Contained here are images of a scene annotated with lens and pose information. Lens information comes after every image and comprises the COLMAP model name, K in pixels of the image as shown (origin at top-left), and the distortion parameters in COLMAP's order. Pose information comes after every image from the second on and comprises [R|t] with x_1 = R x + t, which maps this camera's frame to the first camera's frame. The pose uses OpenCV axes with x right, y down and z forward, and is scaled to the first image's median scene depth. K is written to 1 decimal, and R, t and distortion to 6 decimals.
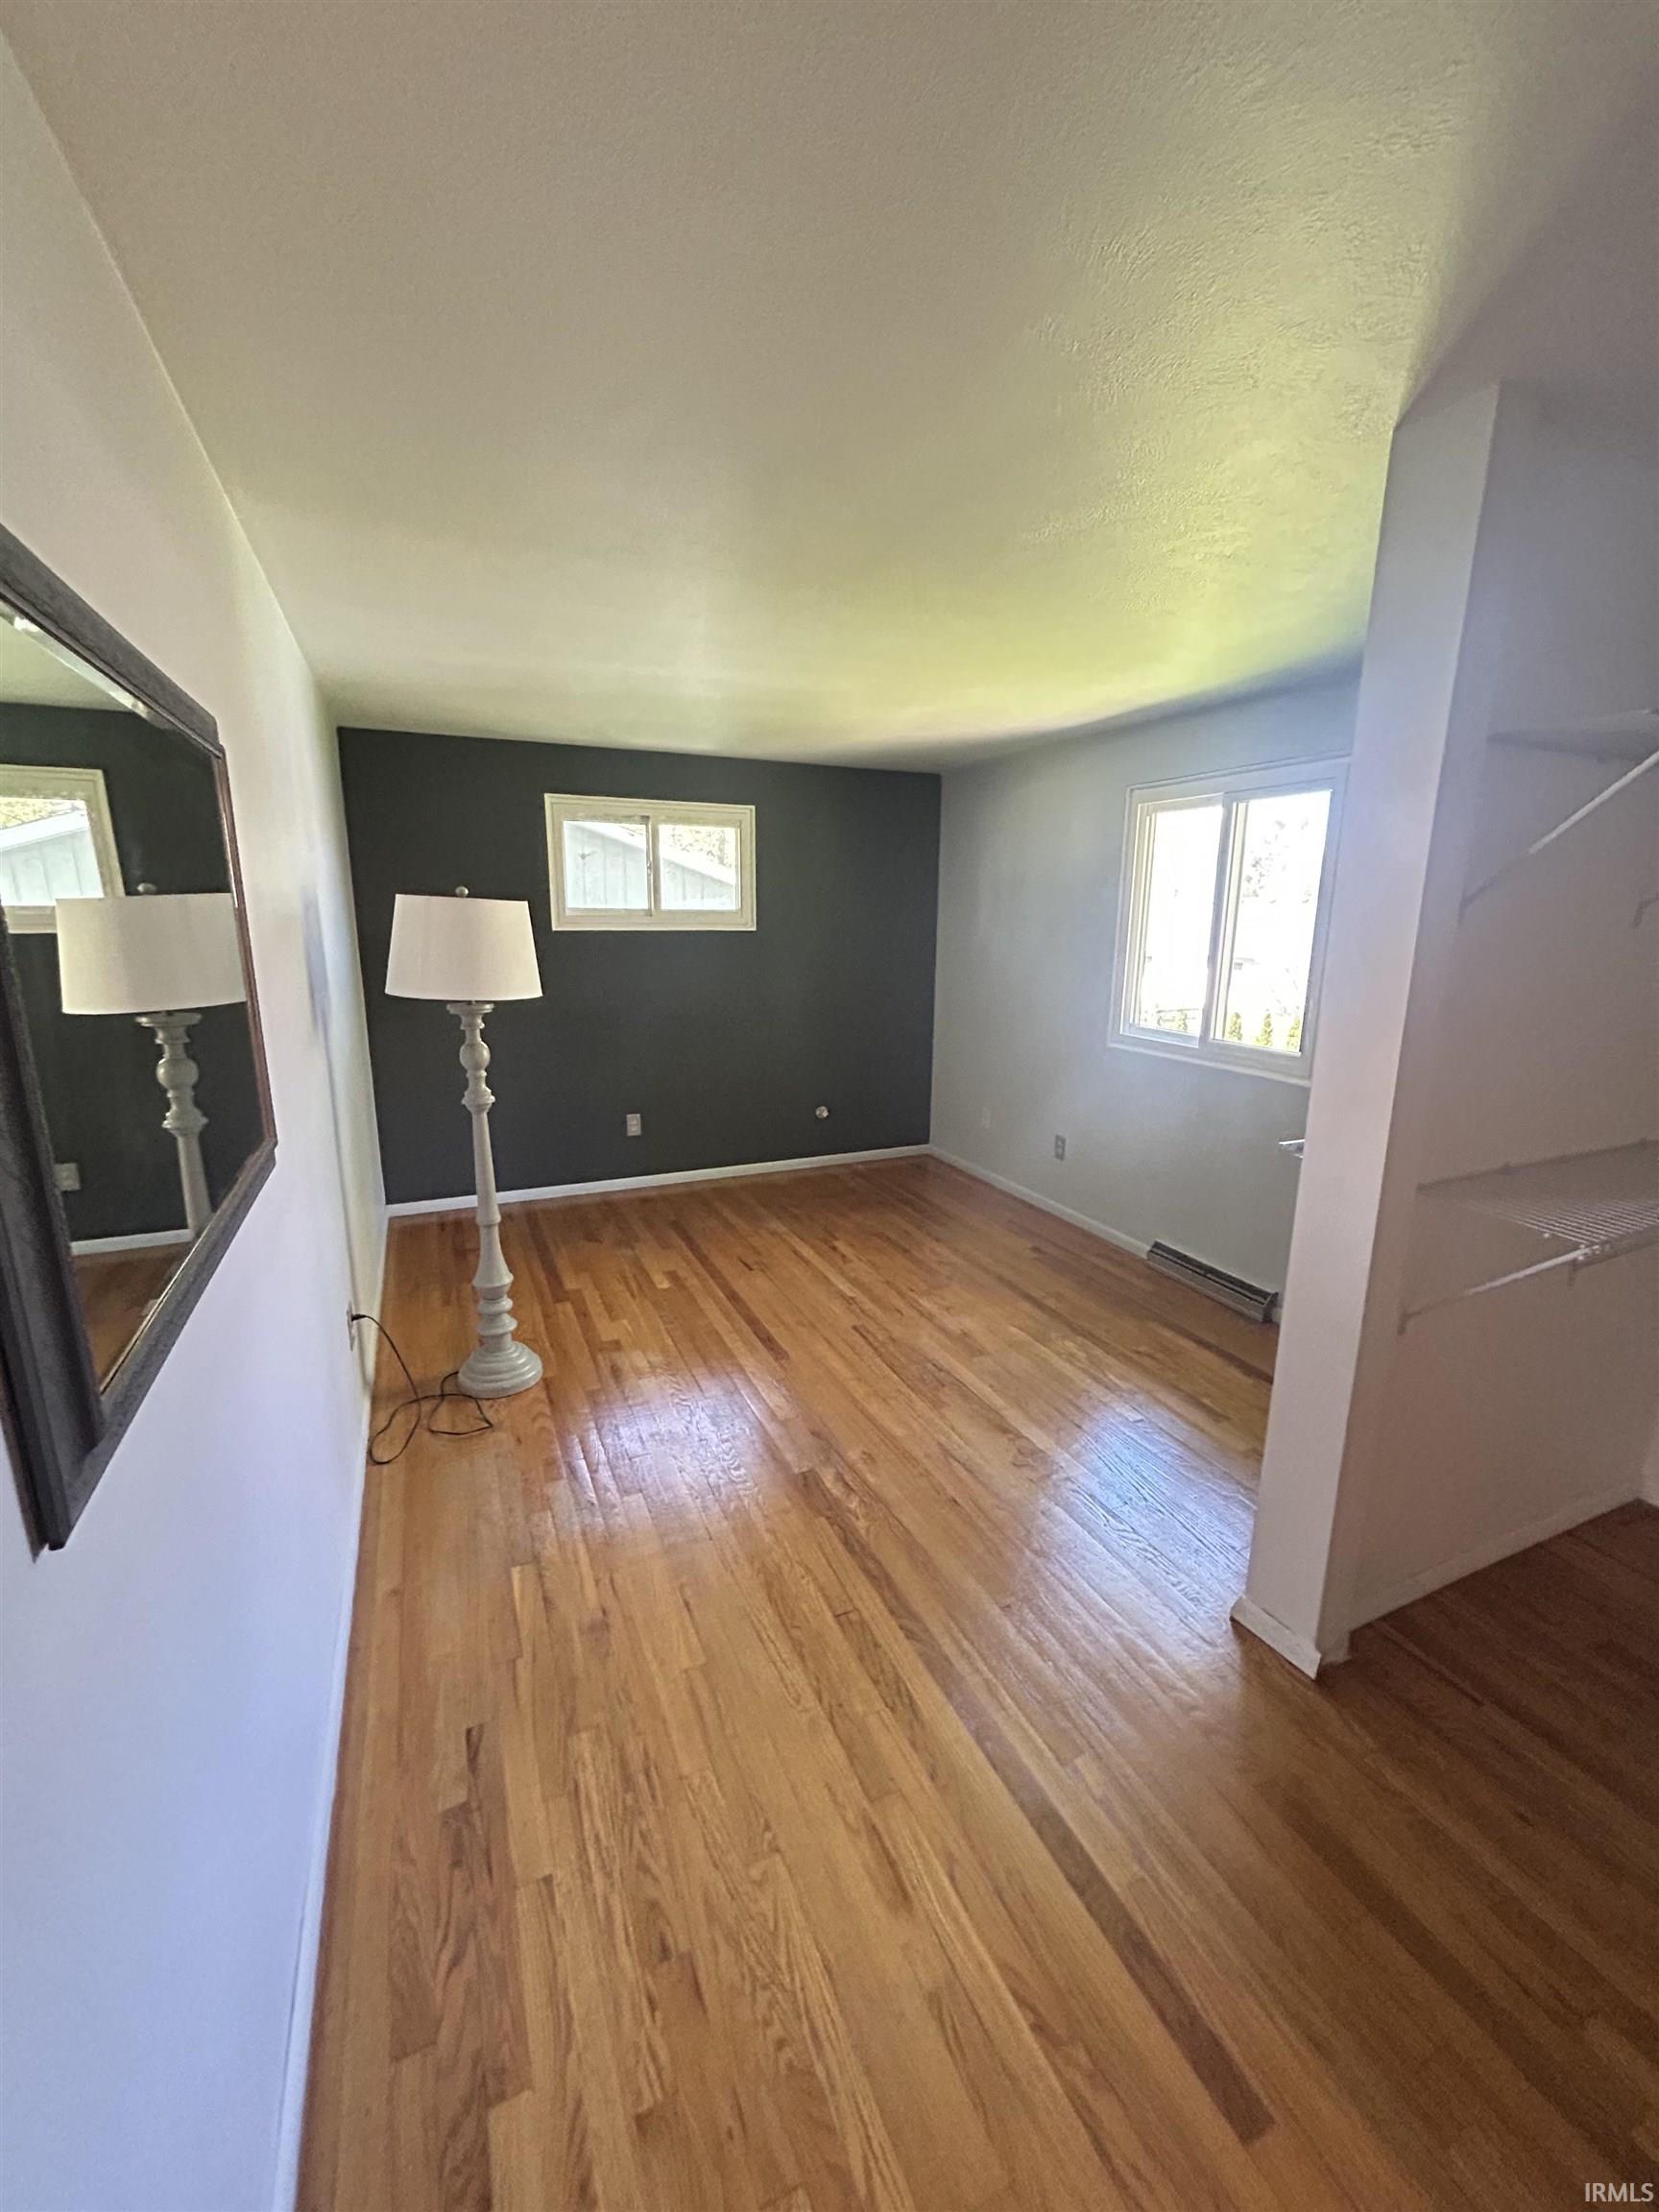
lens RADIAL K [[899.5, 0, 836.3], [0, 899.5, 1103.2], [0, 0, 1]] dist [-0.000927, 0.005864]
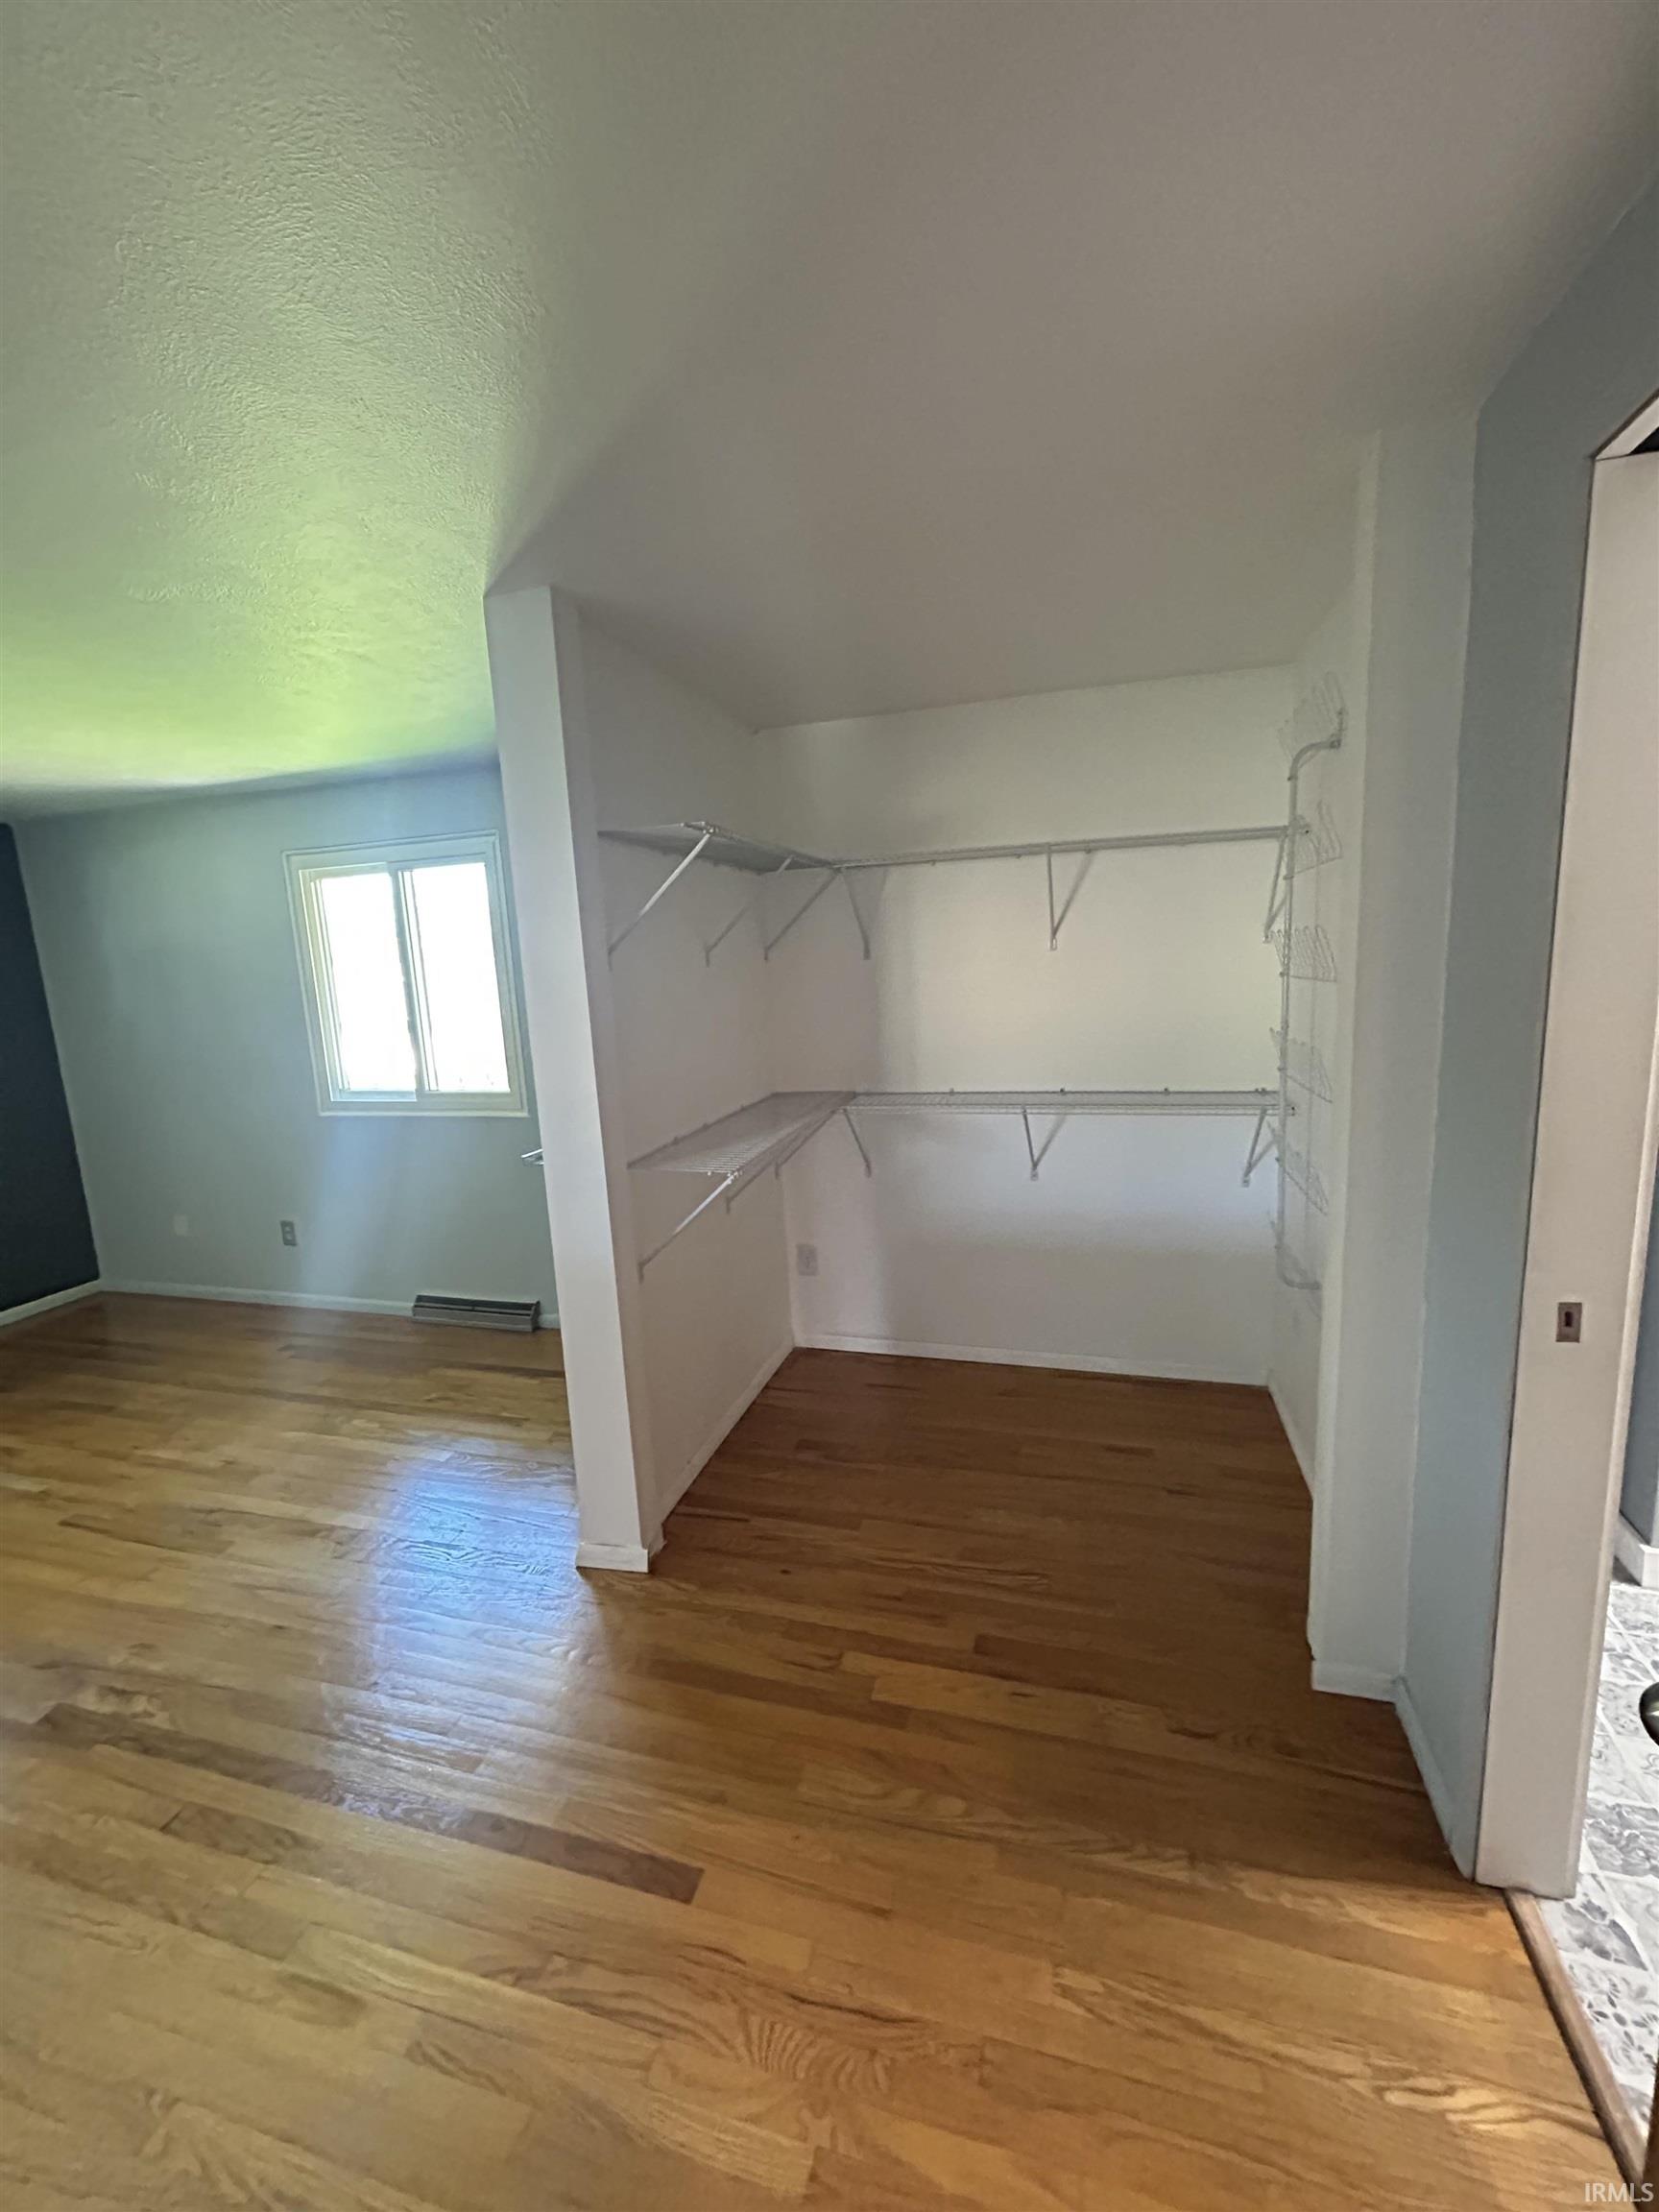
lens RADIAL K [[899.5, 0, 836.3], [0, 899.5, 1103.2], [0, 0, 1]] dist [-0.000927, 0.005864]
pose [[0.649724, -0.167443, 0.741499, -0.069716], [0.218369, 0.975437, 0.028929, 0.021704], [-0.728130, 0.143125, 0.670330, -0.069208]]
